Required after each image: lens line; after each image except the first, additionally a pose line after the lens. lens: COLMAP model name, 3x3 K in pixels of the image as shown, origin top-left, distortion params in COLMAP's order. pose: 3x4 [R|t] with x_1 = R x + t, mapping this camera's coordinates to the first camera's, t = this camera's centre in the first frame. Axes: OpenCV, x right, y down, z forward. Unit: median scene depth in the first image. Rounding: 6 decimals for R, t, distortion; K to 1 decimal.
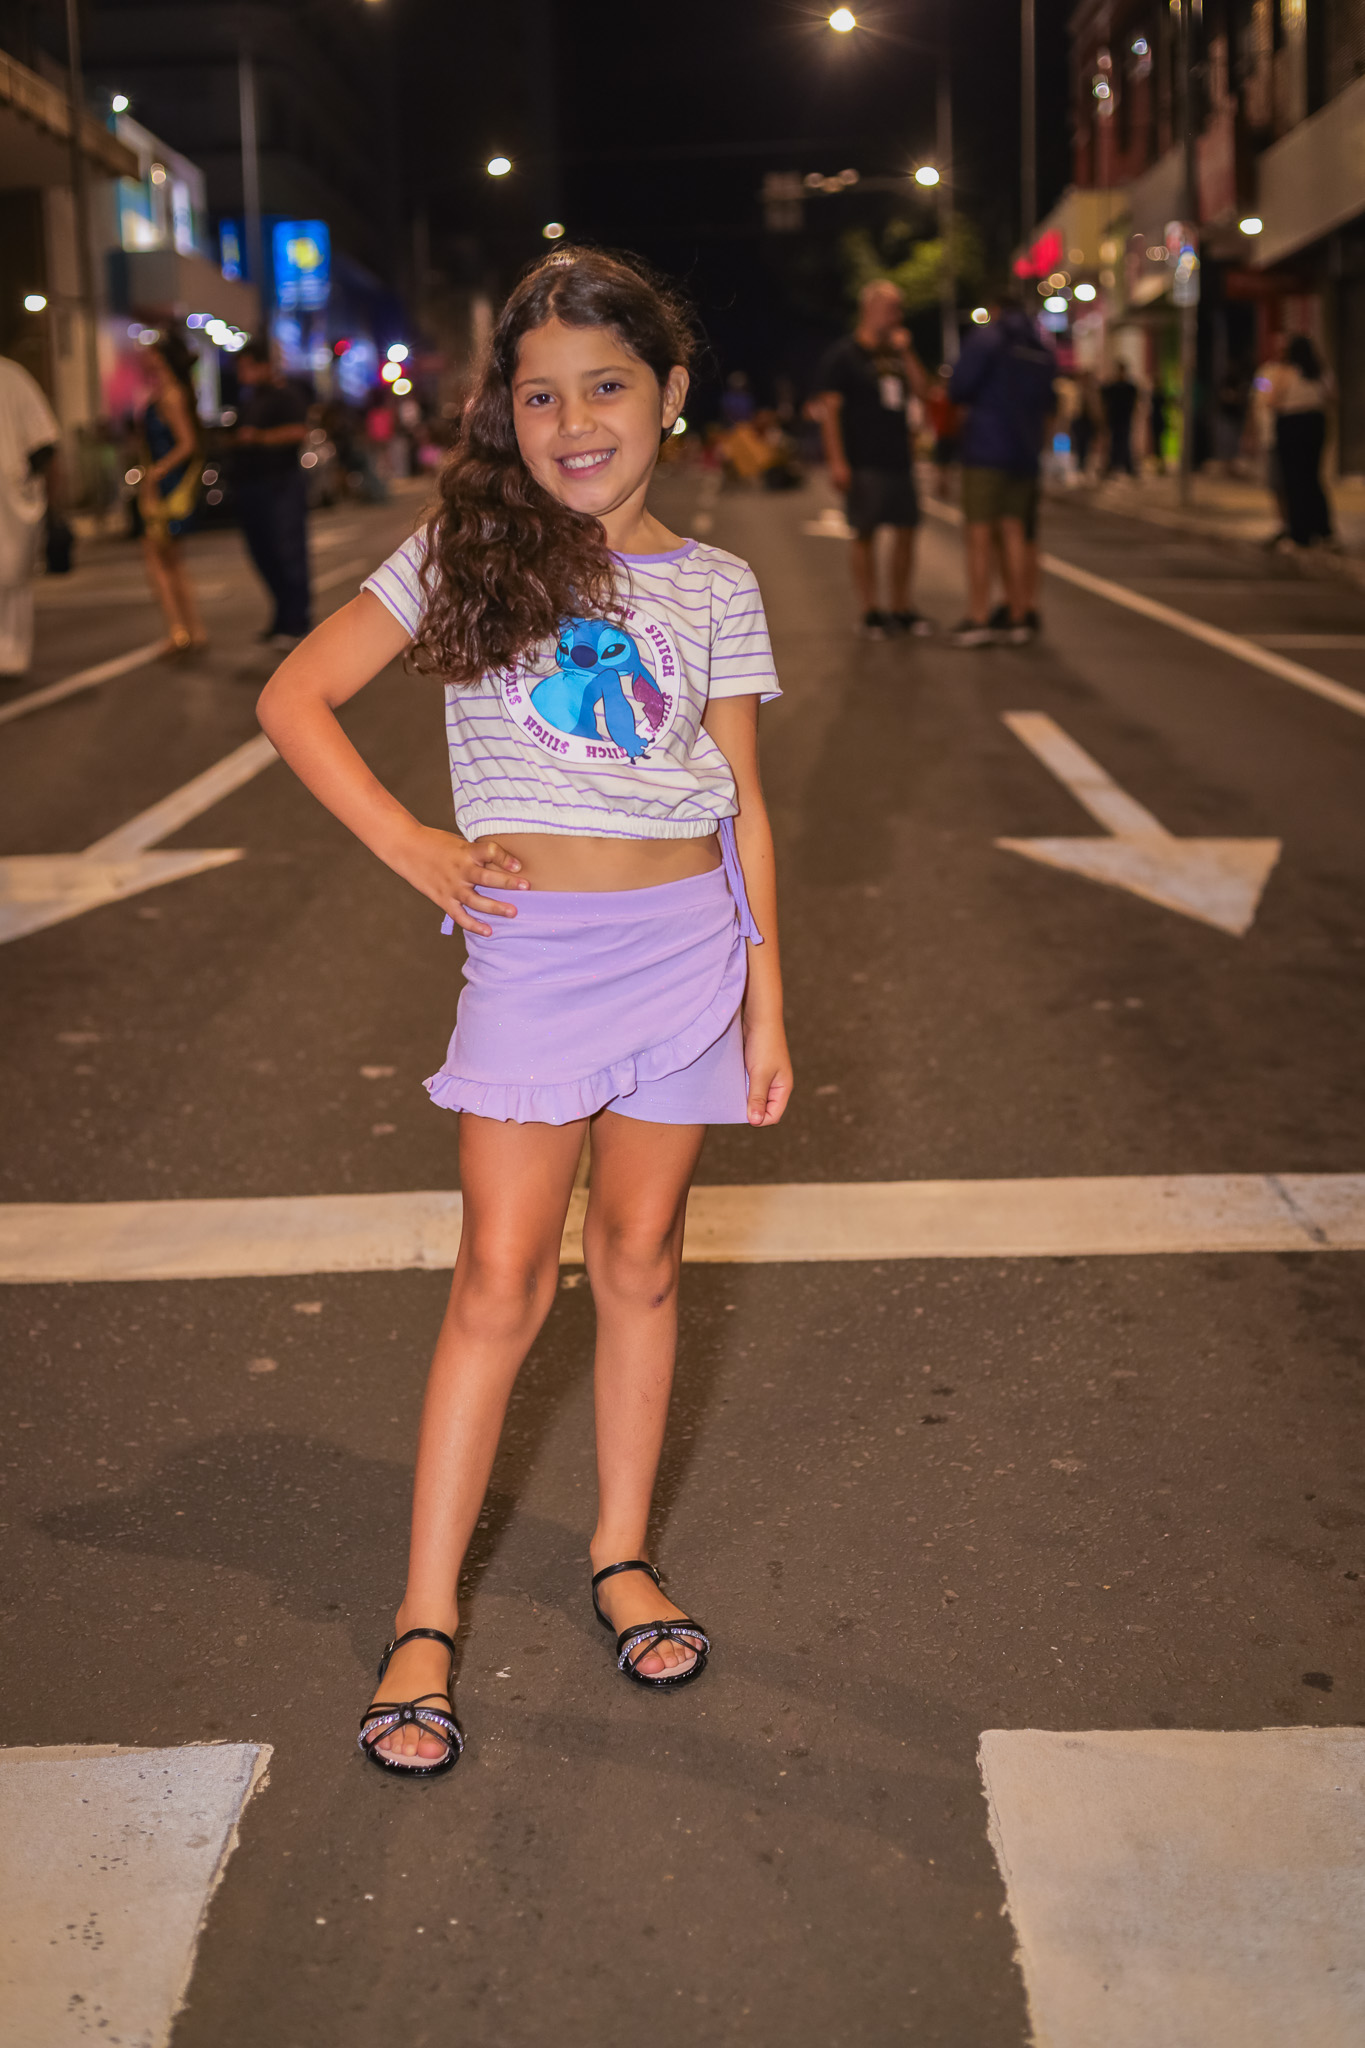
lens RADIAL K [[2968.5, 0, 702.8], [0, 2968.5, 1024.1], [0, 0, 1]] dist [0.010662, 0.055731]
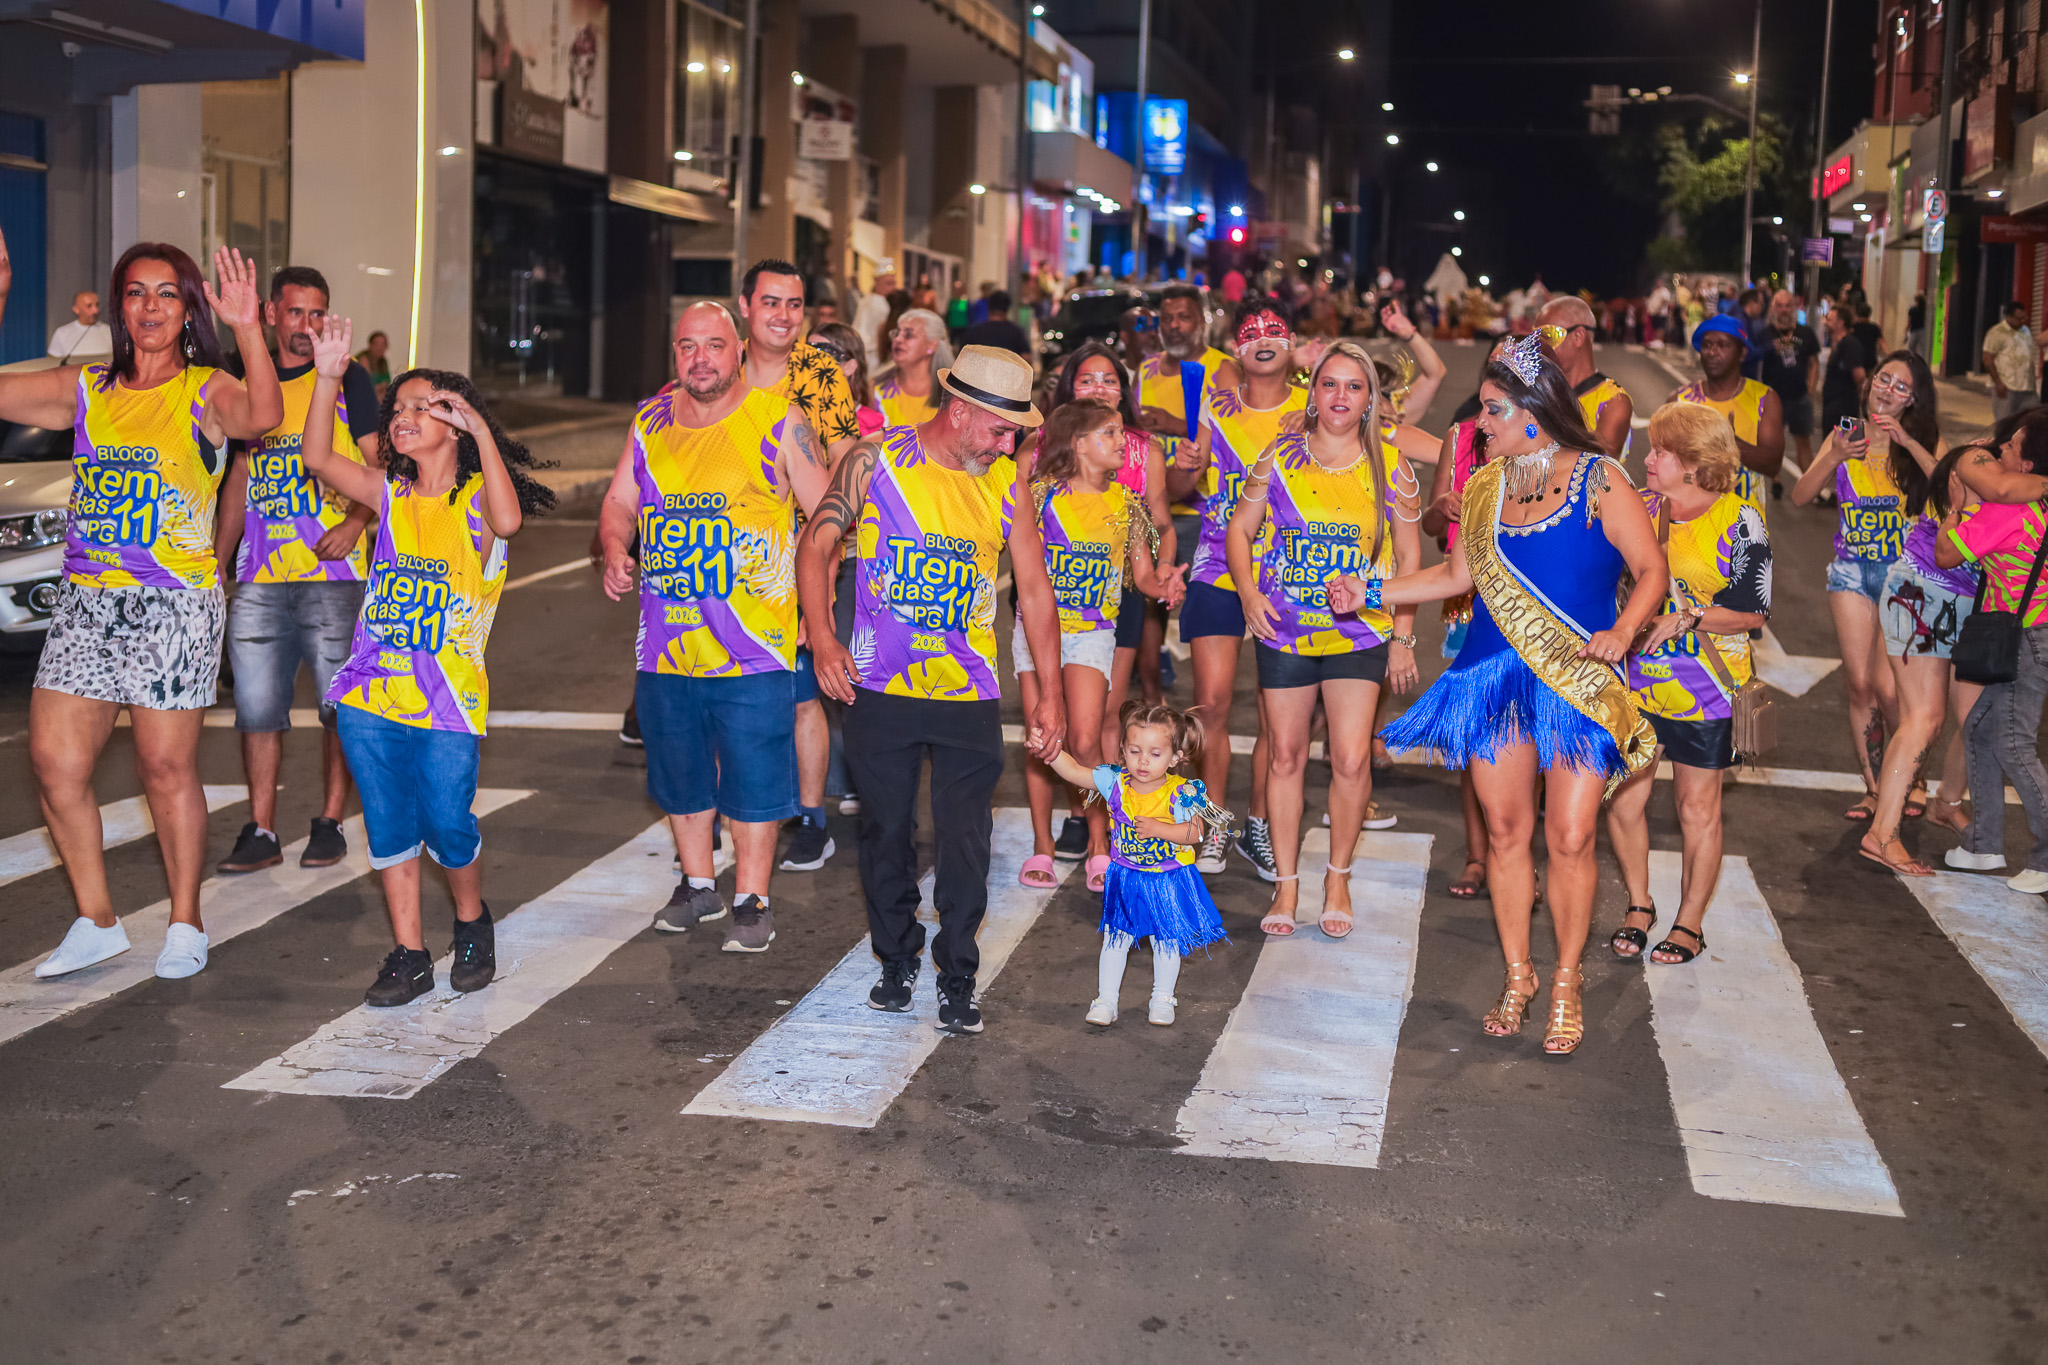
lens RADIAL K [[2947.9, 0, 1024.0], [0, 2947.9, 682.5], [0, 0, 1]] dist [-0.005398, -0.004597]
pose [[0.985557, 0.076689, -0.150982, -0.005117], [-0.085001, 0.995157, -0.049378, 0.013356], [0.146464, 0.061499, 0.987302, -0.136807]]
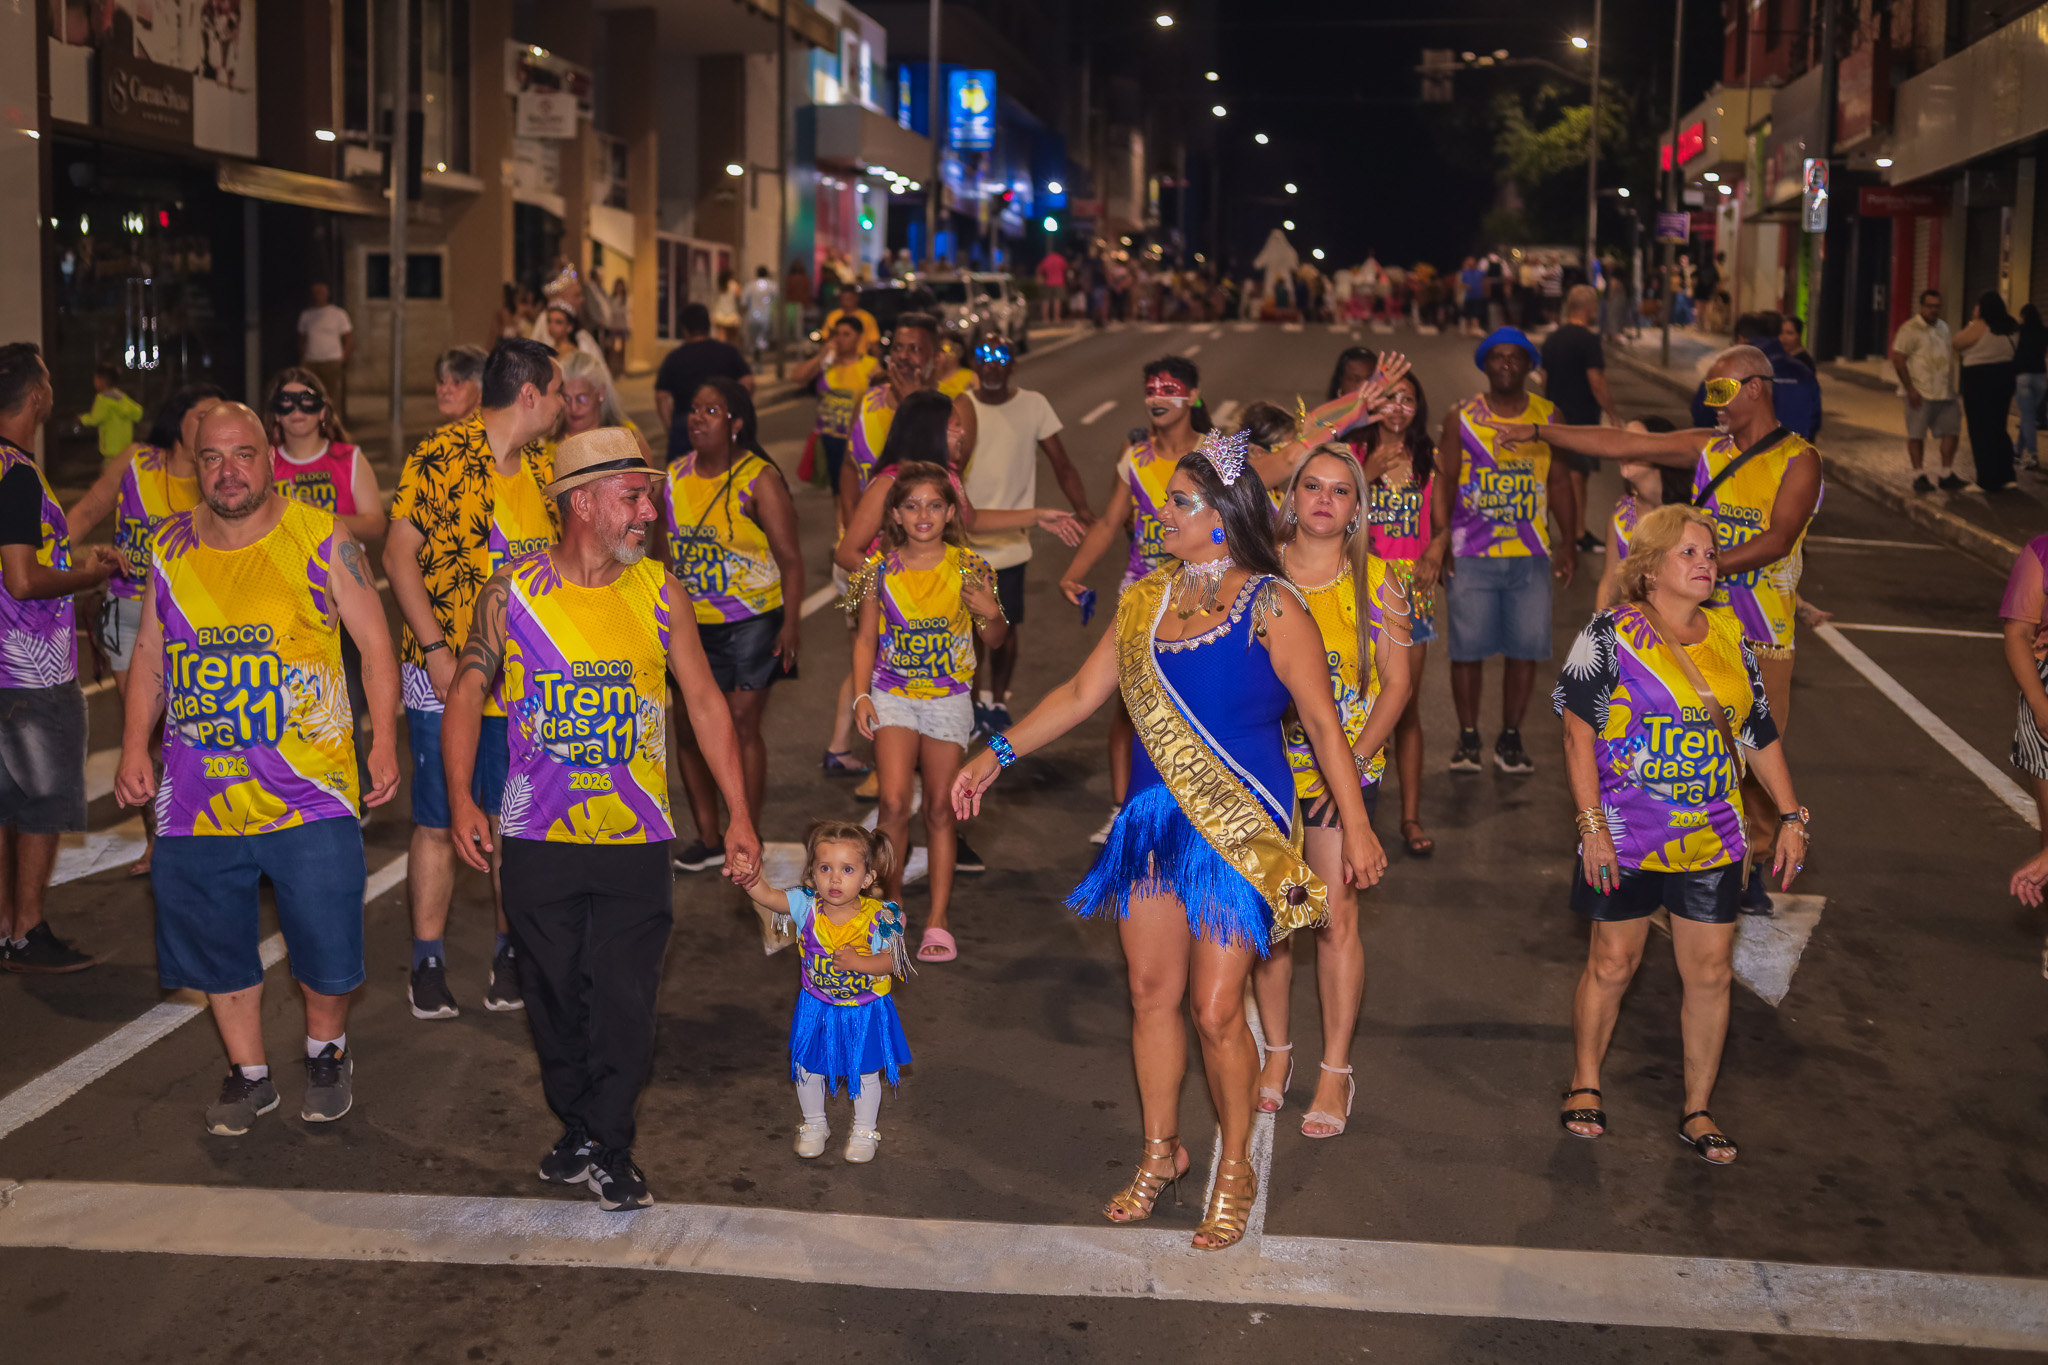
lens RADIAL K [[2947.9, 0, 1024.0], [0, 2947.9, 682.5], [0, 0, 1]] dist [-0.005398, -0.004597]
pose [[0.993392, 0.057696, -0.099211, -0.002334], [-0.062422, 0.997025, -0.045210, -0.011119], [0.096307, 0.051104, 0.994039, -0.033986]]
